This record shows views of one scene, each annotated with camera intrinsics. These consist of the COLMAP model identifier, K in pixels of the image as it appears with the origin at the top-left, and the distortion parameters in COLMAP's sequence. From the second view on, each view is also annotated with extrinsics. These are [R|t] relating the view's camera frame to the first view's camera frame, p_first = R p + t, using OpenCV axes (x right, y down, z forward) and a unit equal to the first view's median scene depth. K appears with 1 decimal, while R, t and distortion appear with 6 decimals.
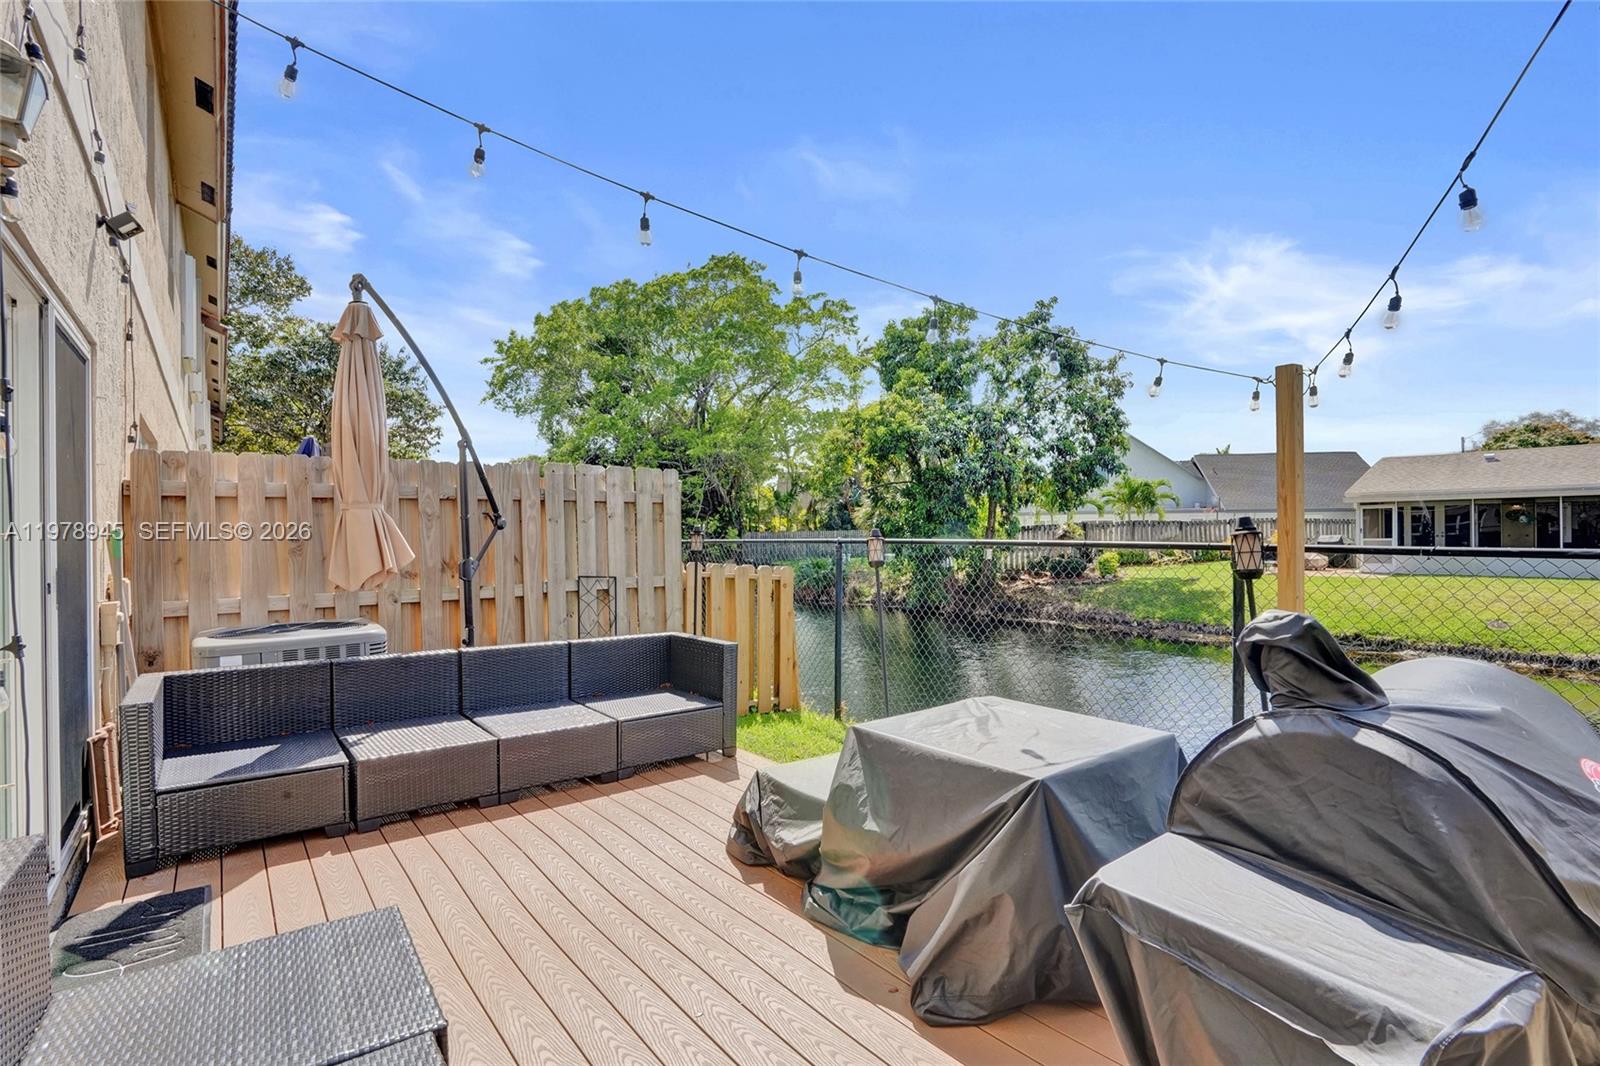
lens RADIAL K [[763.4, 0, 803.3], [0, 763.4, 539.4], [0, 0, 1]] dist [-0.065997, 0.027445]
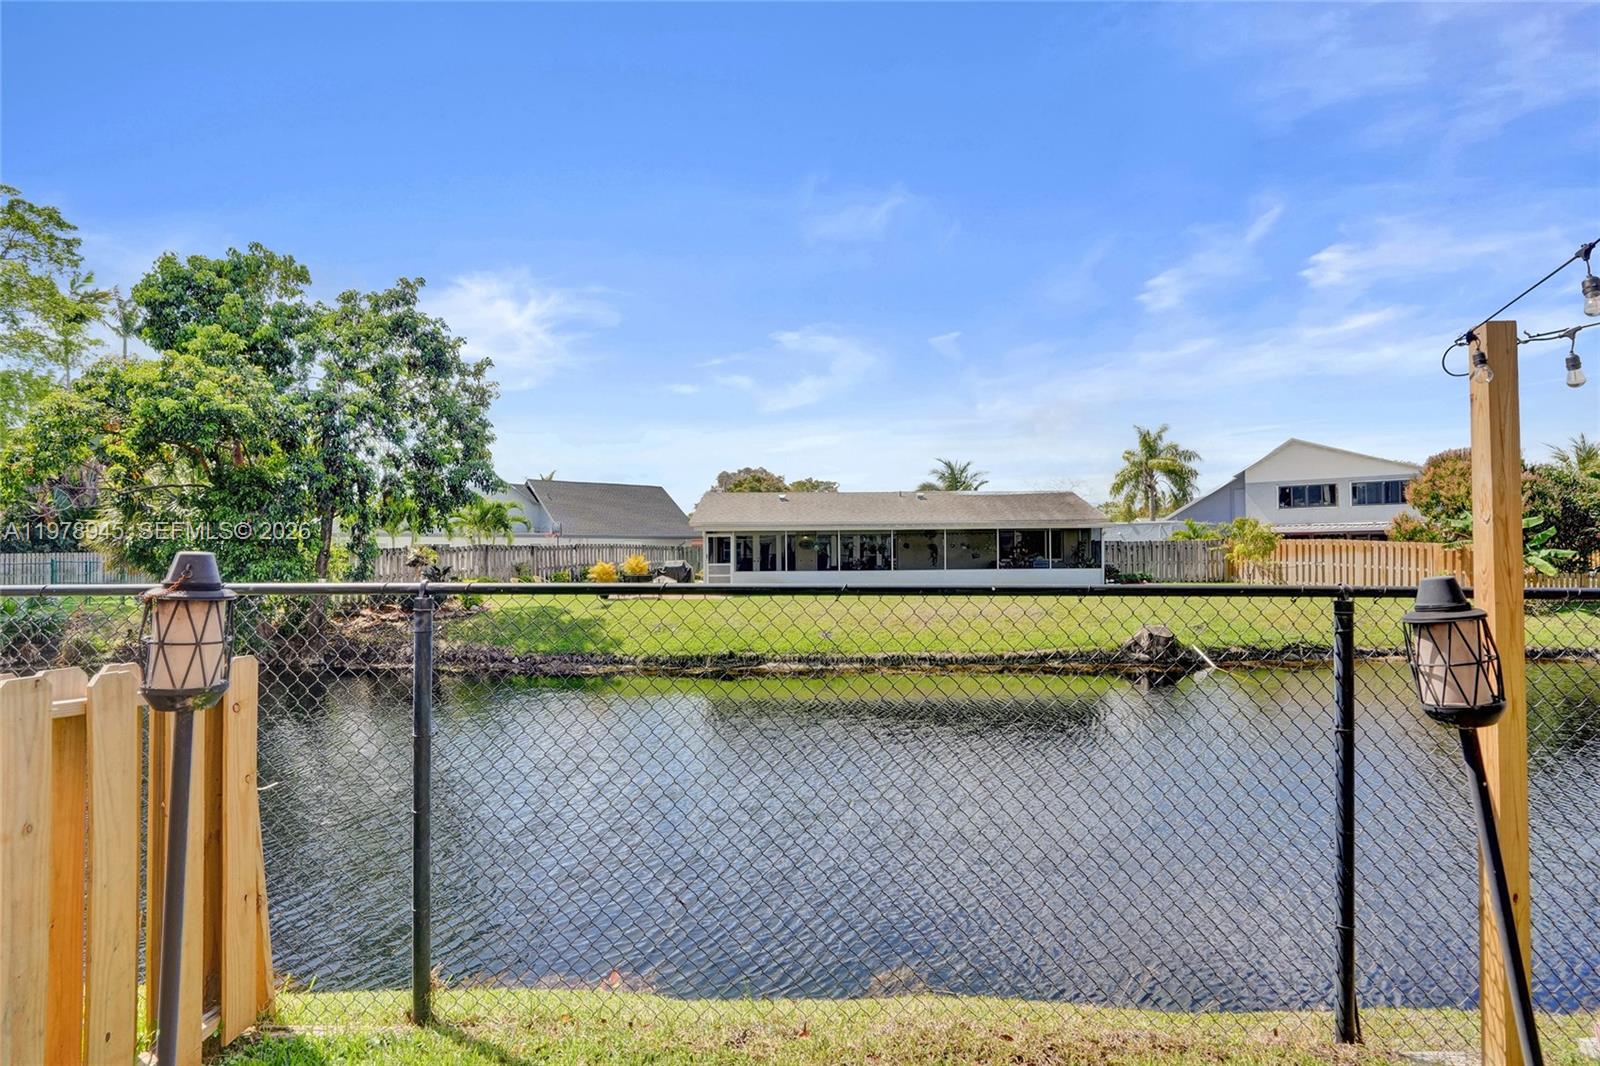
lens RADIAL K [[763.4, 0, 803.3], [0, 763.4, 539.4], [0, 0, 1]] dist [-0.065997, 0.027445]
pose [[0.636171, 0.018923, 0.771316, -0.031374], [0.005587, 0.999560, -0.029131, -0.002701], [-0.771528, 0.022842, 0.635786, 0.135279]]
